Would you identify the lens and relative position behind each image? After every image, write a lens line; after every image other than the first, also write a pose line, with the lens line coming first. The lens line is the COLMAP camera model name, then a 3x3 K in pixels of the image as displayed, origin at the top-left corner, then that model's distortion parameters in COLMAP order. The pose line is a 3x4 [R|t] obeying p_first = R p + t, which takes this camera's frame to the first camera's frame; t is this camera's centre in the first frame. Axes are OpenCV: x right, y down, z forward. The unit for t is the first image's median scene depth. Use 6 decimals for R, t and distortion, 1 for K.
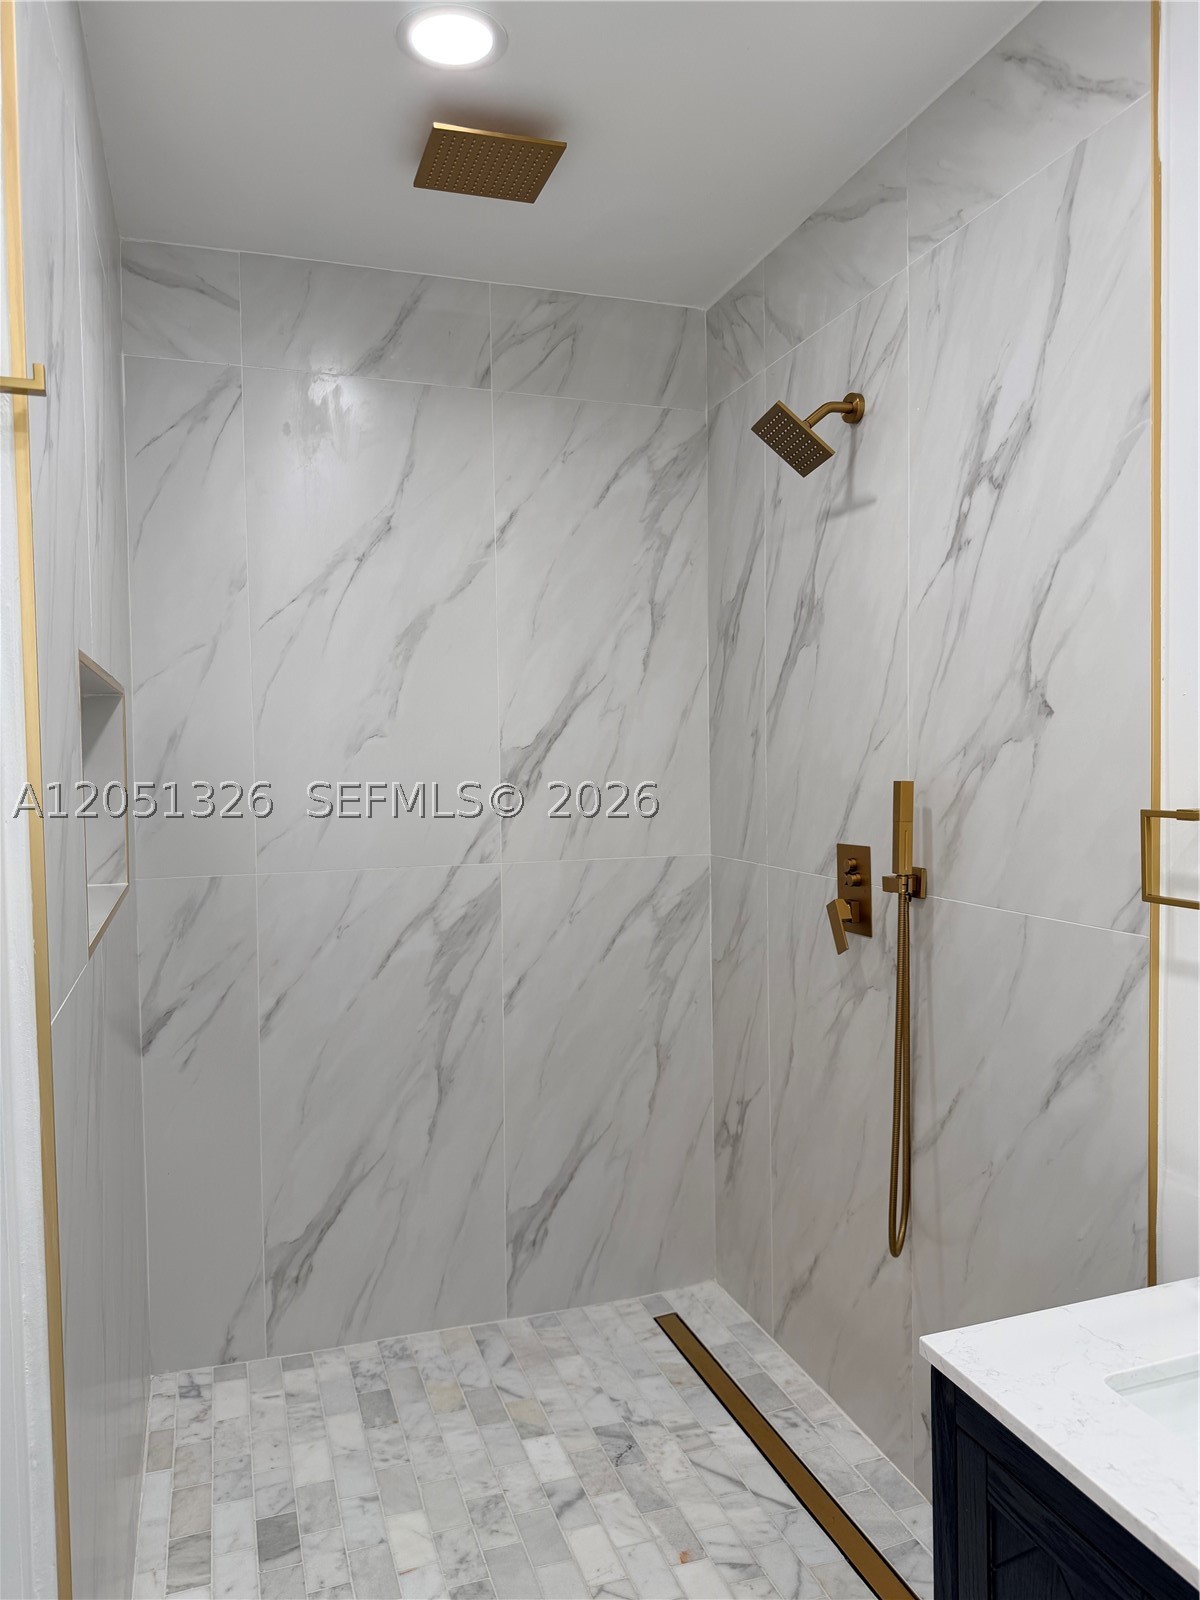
lens RADIAL K [[1129.4, 0, 595.5], [0, 1129.4, 807.2], [0, 0, 1]] dist [0.042029, -0.067931]
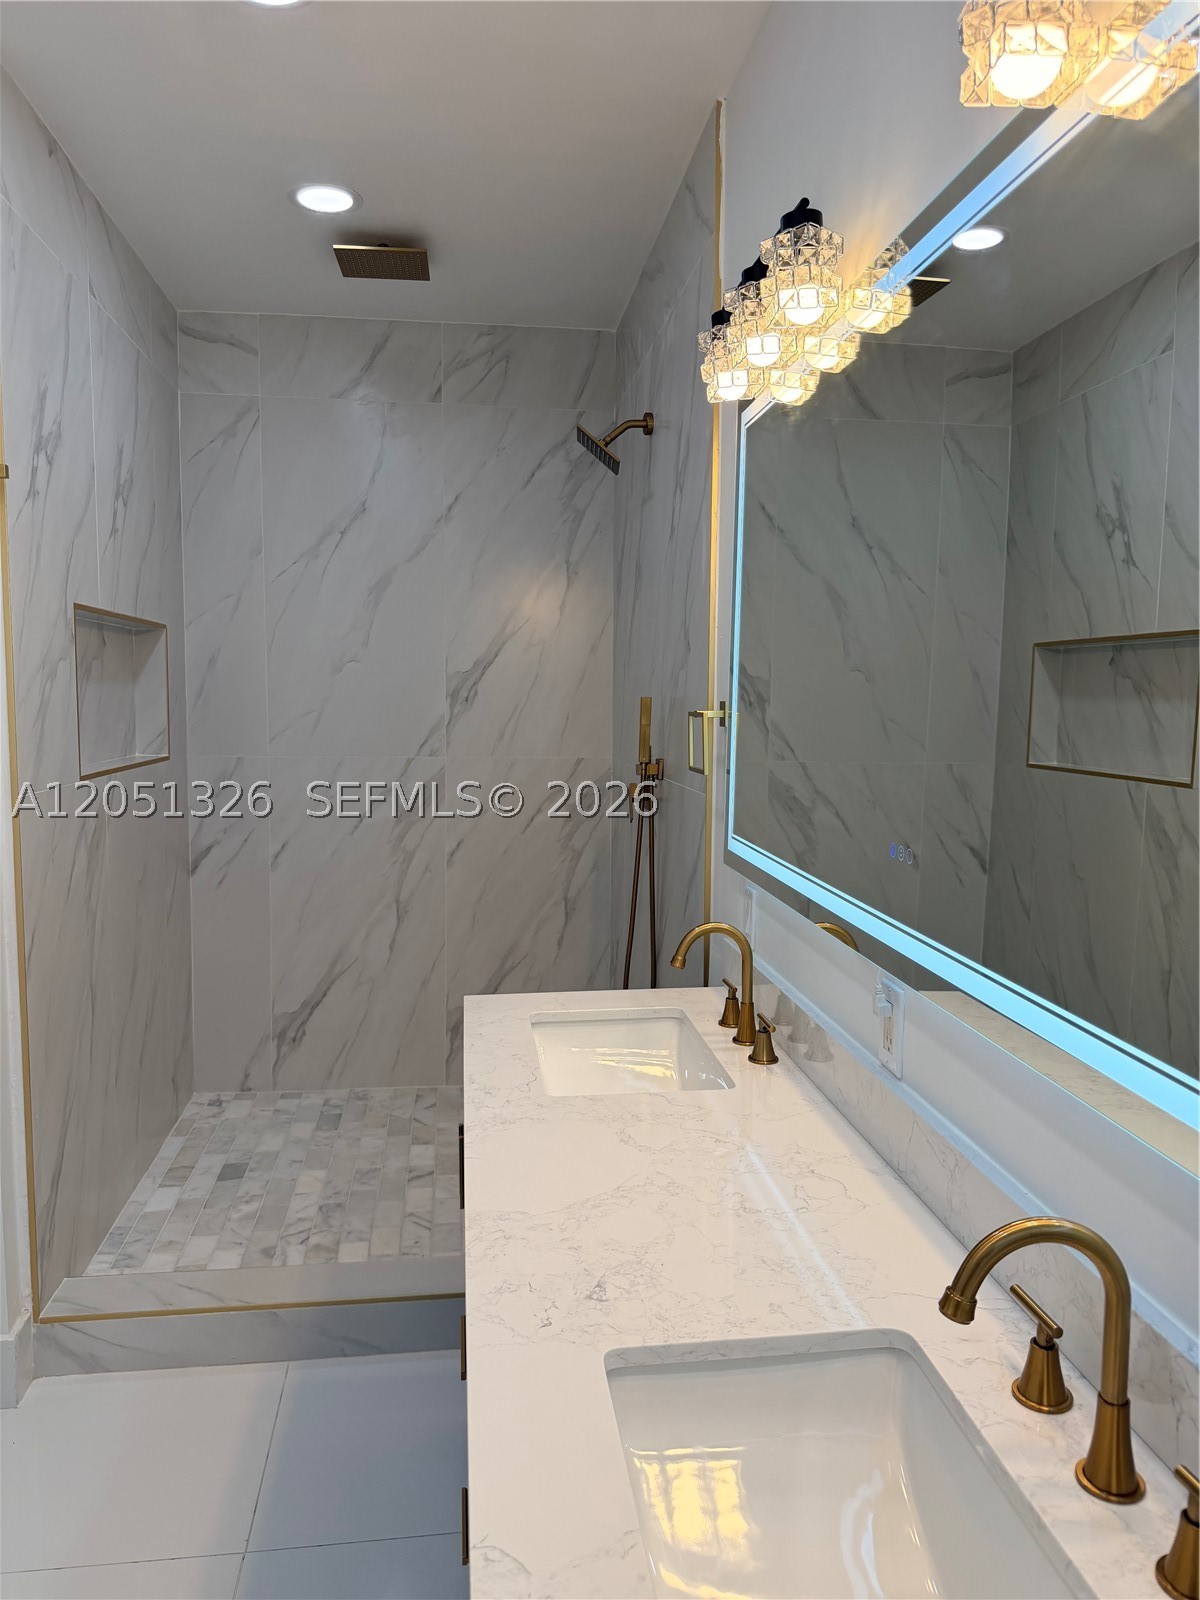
lens RADIAL K [[1129.4, 0, 595.5], [0, 1129.4, 807.2], [0, 0, 1]] dist [0.042029, -0.067931]
pose [[0.979008, 0.042901, -0.199257, 0.385736], [-0.031330, 0.997654, 0.060866, 0.022776], [0.201401, -0.053346, 0.978055, -0.313557]]
